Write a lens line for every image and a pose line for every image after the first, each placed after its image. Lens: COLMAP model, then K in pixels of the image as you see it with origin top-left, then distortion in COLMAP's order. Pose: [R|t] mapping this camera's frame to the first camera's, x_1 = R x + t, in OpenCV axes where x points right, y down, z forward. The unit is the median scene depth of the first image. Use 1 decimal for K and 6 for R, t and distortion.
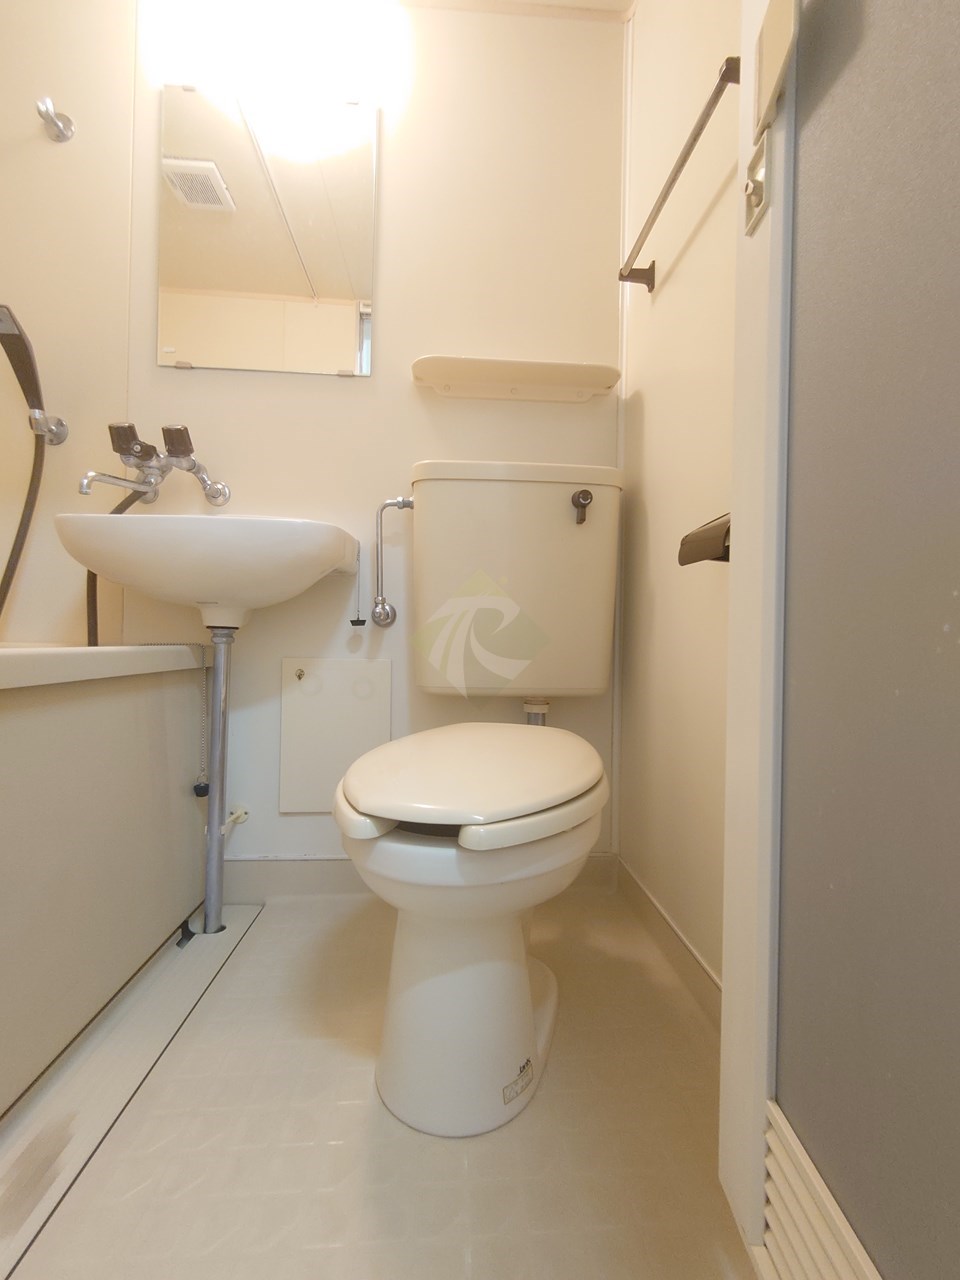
lens RADIAL K [[554.3, 0, 483.1], [0, 554.3, 644.9], [0, 0, 1]] dist [0.000044, -0.000653]
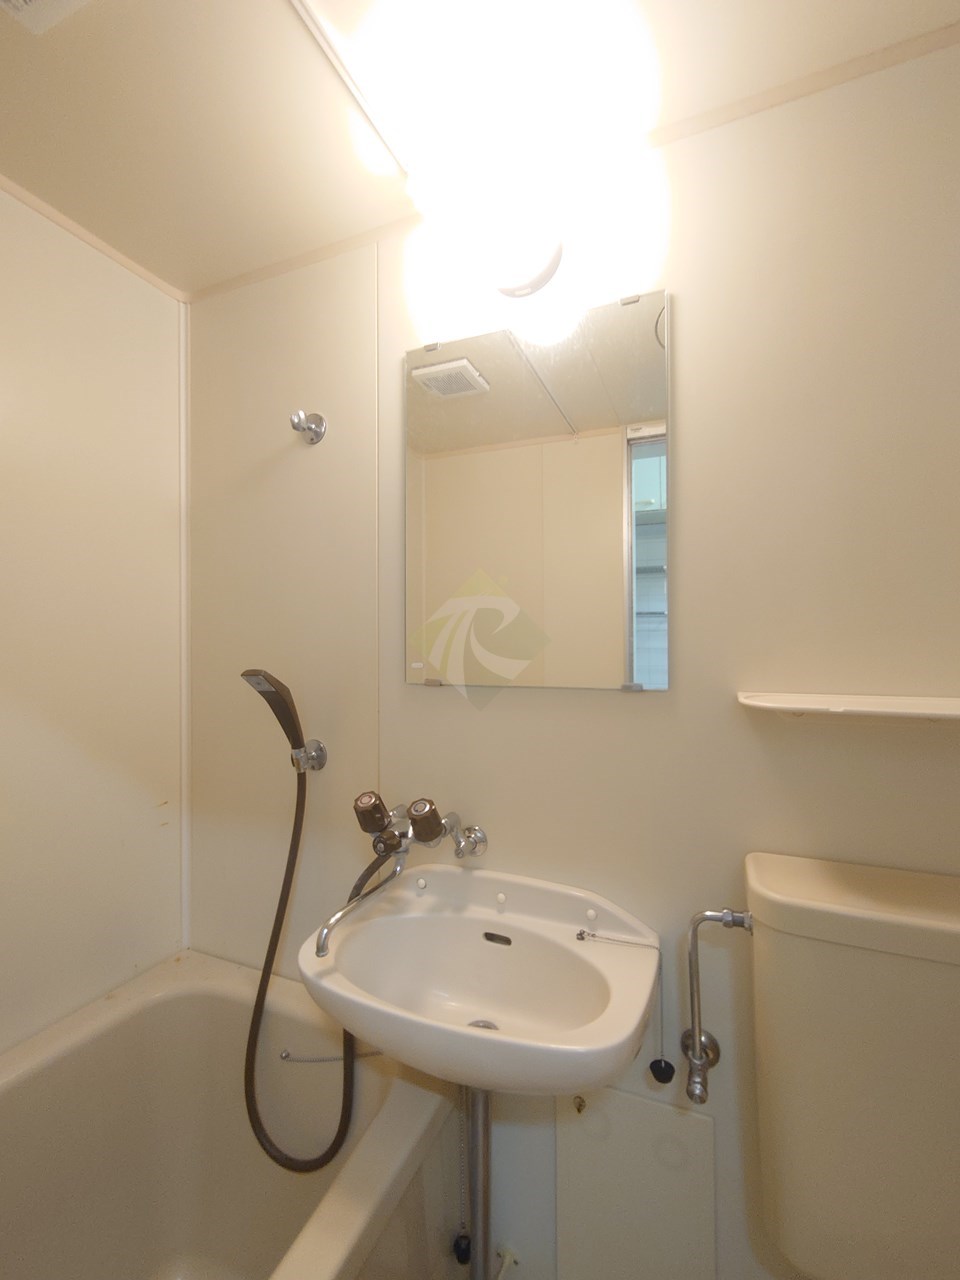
lens RADIAL K [[554.3, 0, 480.1], [0, 554.3, 643.1], [0, 0, 1]] dist [0.000044, -0.000653]
pose [[0.894657, -0.026307, -0.445979, -0.110653], [0.022794, 0.999652, -0.013242, -0.571145], [0.446172, 0.001682, 0.894945, 0.299570]]
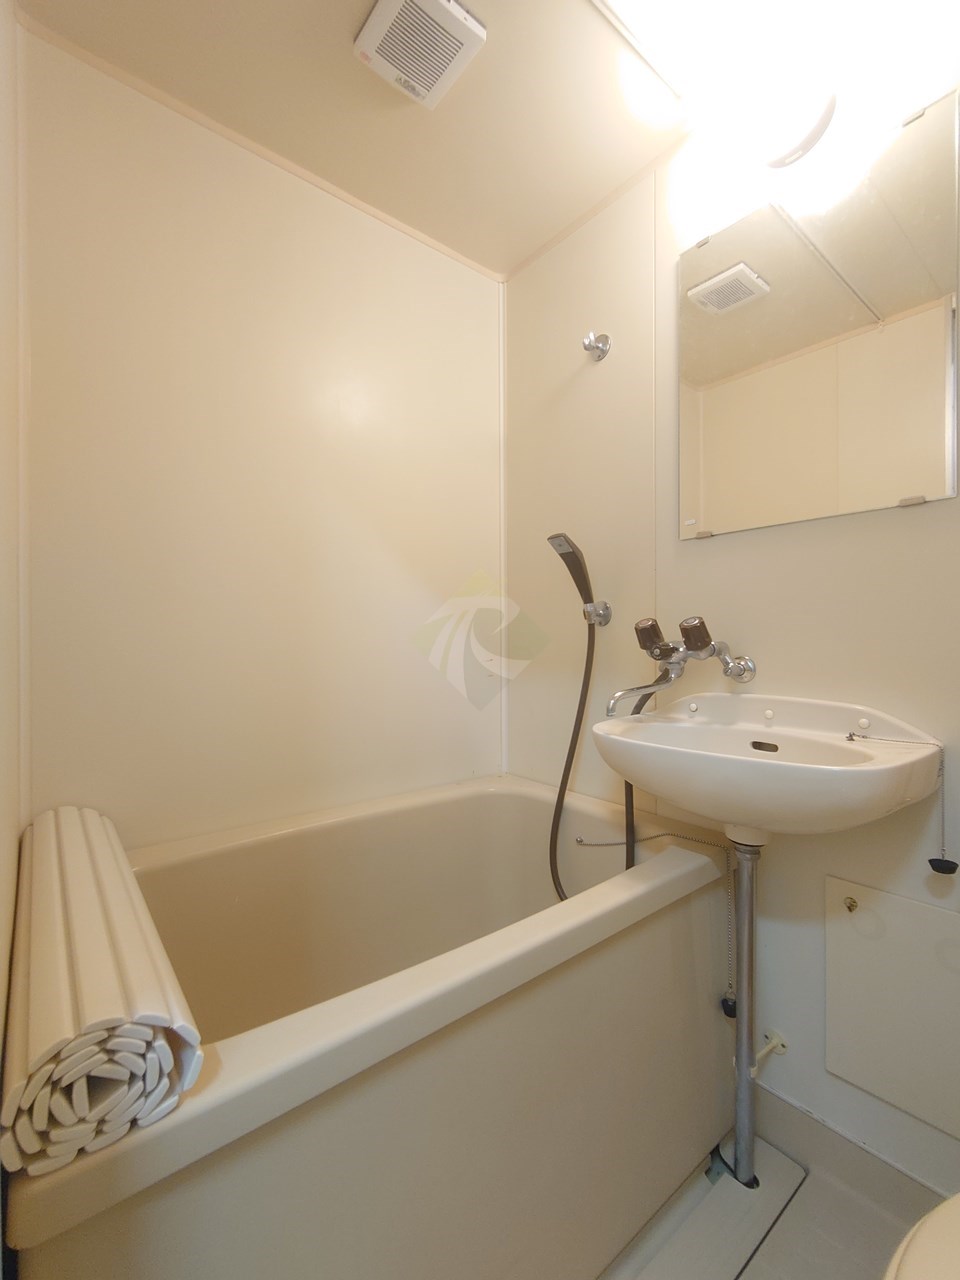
lens RADIAL K [[554.3, 0, 476.3], [0, 554.3, 644.3], [0, 0, 1]] dist [0.000044, -0.000653]
pose [[0.574825, -0.019746, -0.818038, 0.009759], [0.016212, 0.999787, -0.012741, -0.322112], [0.818115, -0.005938, 0.575023, 0.135262]]
